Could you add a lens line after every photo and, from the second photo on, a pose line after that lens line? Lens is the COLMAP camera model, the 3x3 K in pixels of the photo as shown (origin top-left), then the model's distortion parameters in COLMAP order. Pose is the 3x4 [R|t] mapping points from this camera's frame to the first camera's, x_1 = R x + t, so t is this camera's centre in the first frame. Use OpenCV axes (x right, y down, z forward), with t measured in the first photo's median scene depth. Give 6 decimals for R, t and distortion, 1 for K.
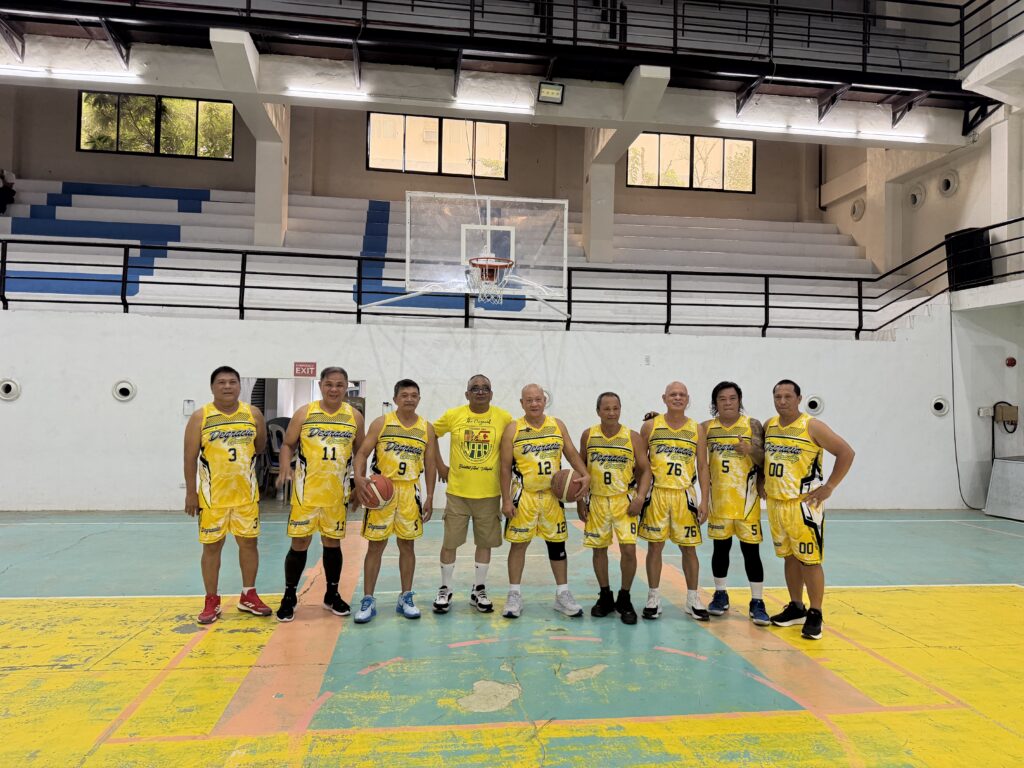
lens RADIAL K [[704.1, 0, 512.0], [0, 704.1, 384.0], [0, 0, 1]] dist [-0.007076, -0.002518]
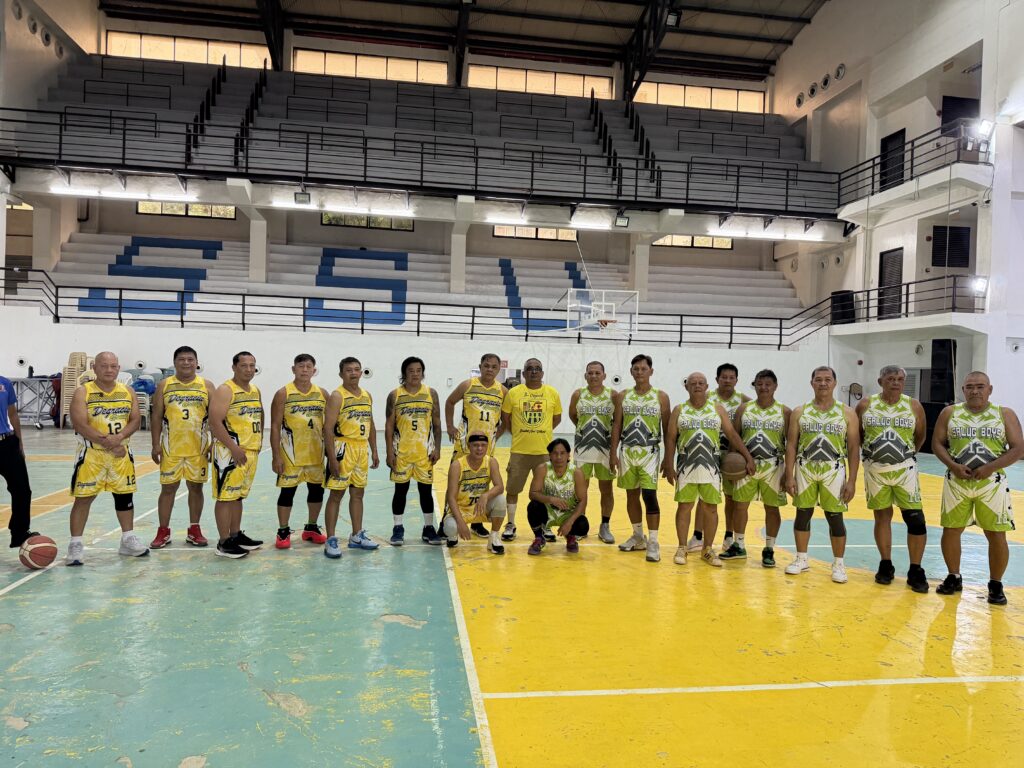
lens RADIAL K [[720.9, 0, 512.0], [0, 720.9, 384.0], [0, 0, 1]] dist [0.033446, -0.001585]
pose [[0.999831, 0.008007, 0.016533, -0.246964], [-0.008466, 0.999576, 0.027873, -0.018160], [-0.016303, -0.028009, 0.999475, -0.885743]]
